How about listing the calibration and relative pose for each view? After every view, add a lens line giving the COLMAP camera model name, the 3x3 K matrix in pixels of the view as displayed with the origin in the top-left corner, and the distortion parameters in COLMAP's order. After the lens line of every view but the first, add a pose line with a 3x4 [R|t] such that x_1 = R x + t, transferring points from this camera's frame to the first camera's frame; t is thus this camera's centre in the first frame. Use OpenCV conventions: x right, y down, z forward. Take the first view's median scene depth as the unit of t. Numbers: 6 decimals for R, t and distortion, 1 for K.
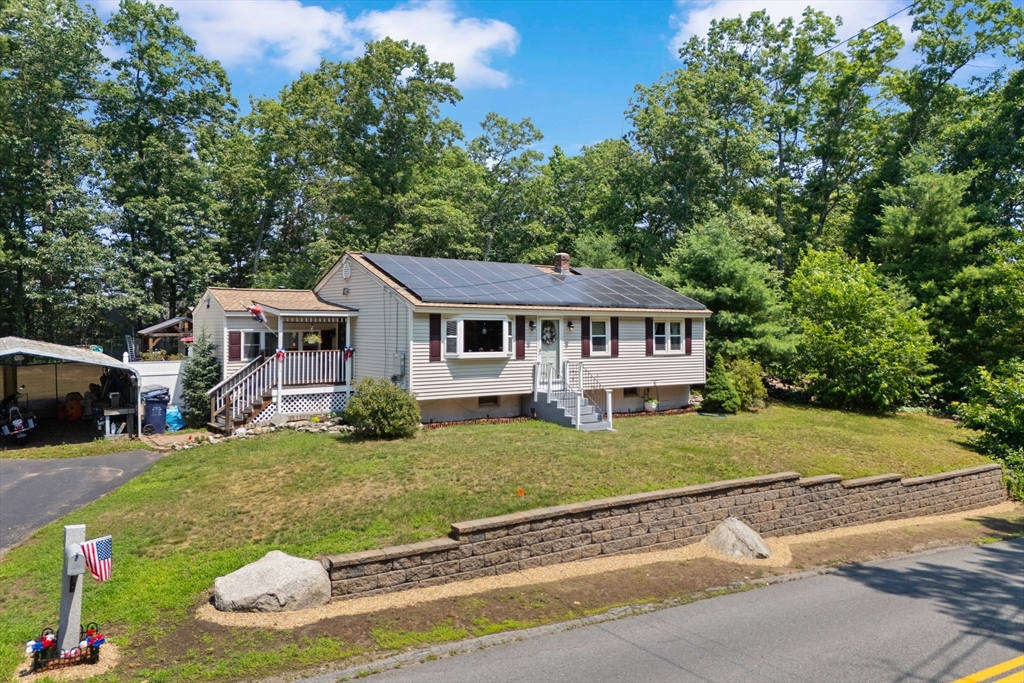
lens RADIAL K [[768.1, 0, 511.2], [0, 768.1, 300.4], [0, 0, 1]] dist [0.070786, -0.073188]
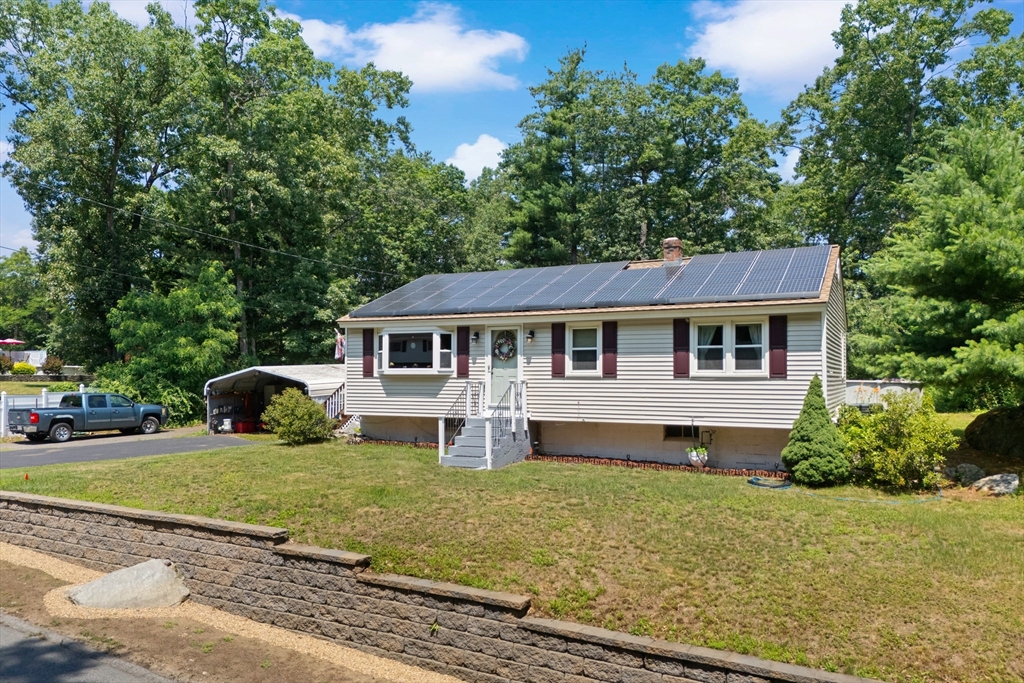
lens RADIAL K [[768.9, 0, 512.0], [0, 768.9, 341.5], [0, 0, 1]] dist [0.058924, -0.042789]
pose [[0.434486, -0.045470, -0.899530, 0.799994], [0.031636, 0.998879, -0.035211, 0.068109], [0.900123, -0.013158, 0.435438, 0.676925]]
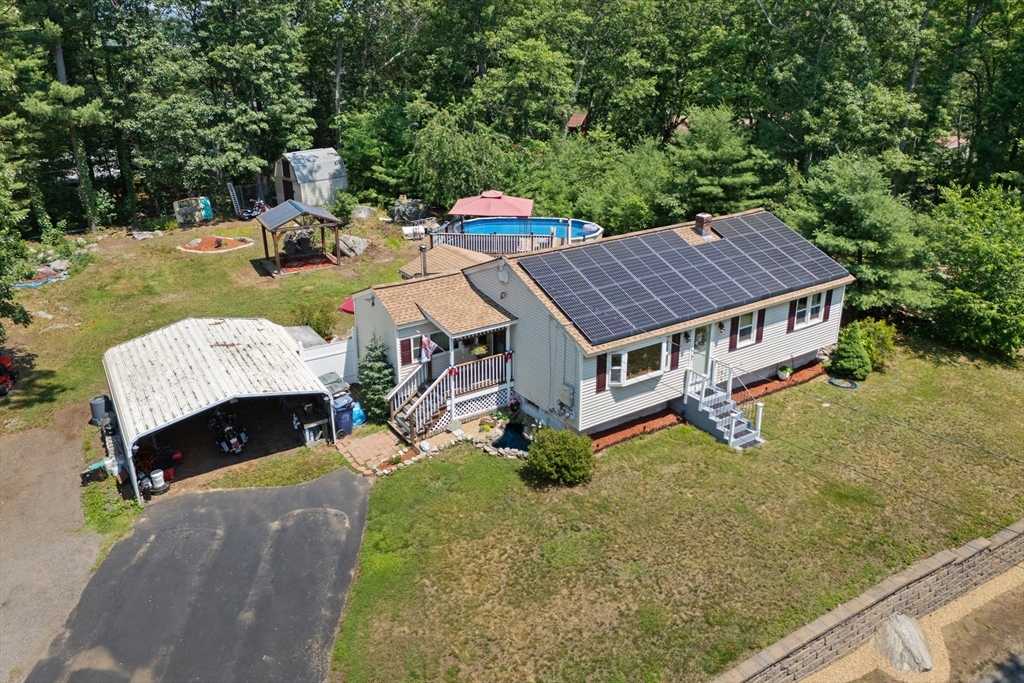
lens RADIAL K [[768.1, 0, 511.2], [0, 768.1, 300.4], [0, 0, 1]] dist [0.070786, -0.073188]
pose [[0.998414, 0.011544, -0.055106, -0.152530], [0.008743, 0.935097, 0.354285, -0.384145], [0.055620, -0.354205, 0.933512, 0.039033]]
